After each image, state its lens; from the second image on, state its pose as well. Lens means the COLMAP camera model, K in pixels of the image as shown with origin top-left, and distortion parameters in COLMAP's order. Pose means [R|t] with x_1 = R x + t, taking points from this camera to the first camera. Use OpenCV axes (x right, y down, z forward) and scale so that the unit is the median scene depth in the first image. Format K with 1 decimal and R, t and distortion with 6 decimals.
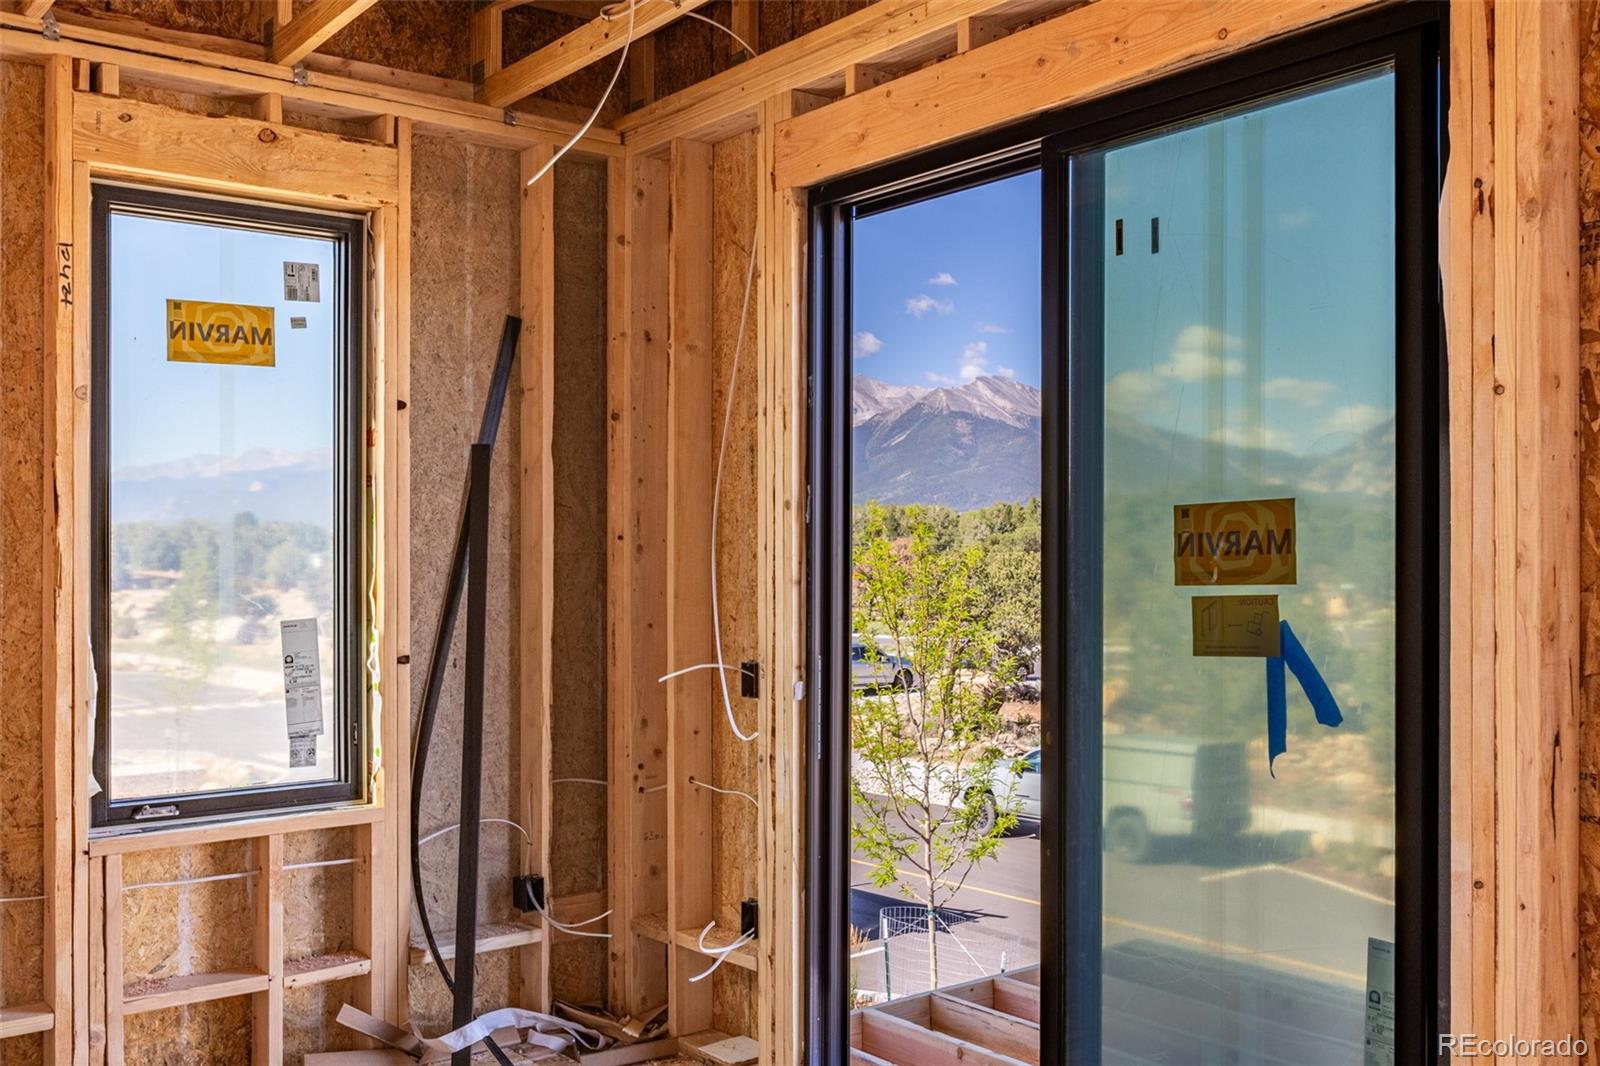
lens RADIAL K [[1503.3, 0, 838.9], [0, 1503.3, 477.9], [0, 0, 1]] dist [0.004750, 0.000000]
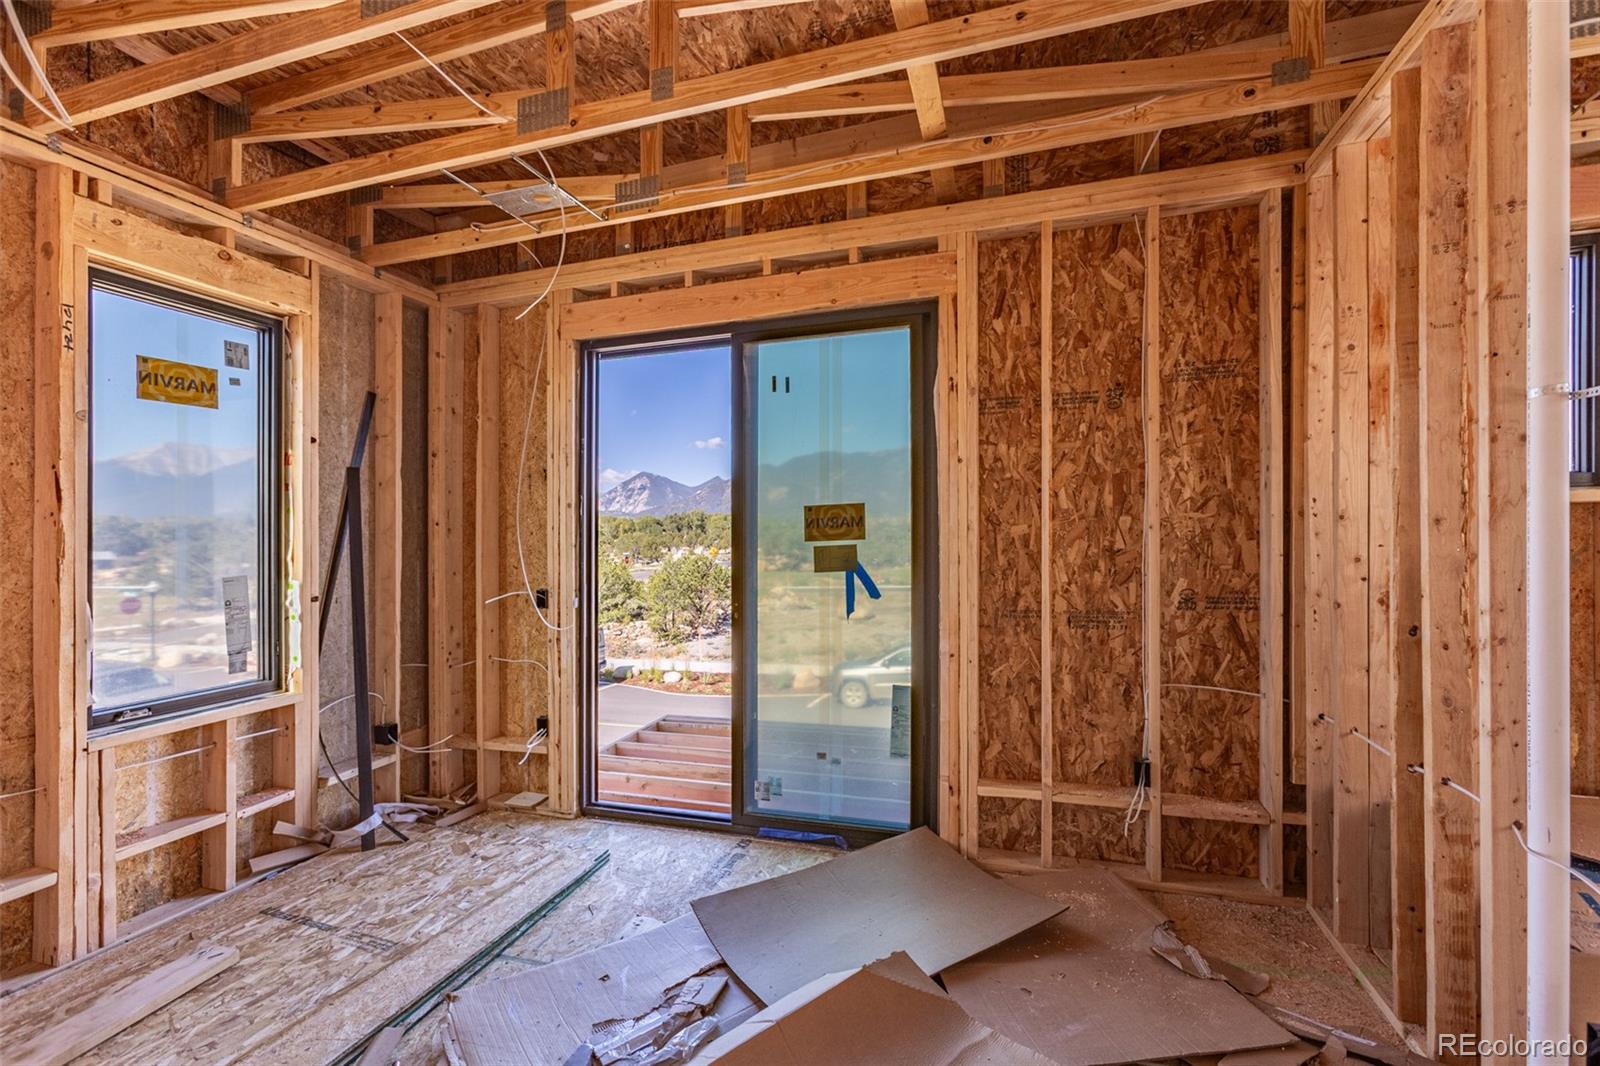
lens RADIAL K [[708.2, 0, 799.9], [0, 708.2, 503.6], [0, 0, 1]] dist [-0.001401, 0.003309]
pose [[0.836003, 0.016102, 0.548489, -0.282628], [-0.015613, 0.999863, -0.005556, 0.015826], [-0.548503, -0.003919, 0.836139, 0.090273]]
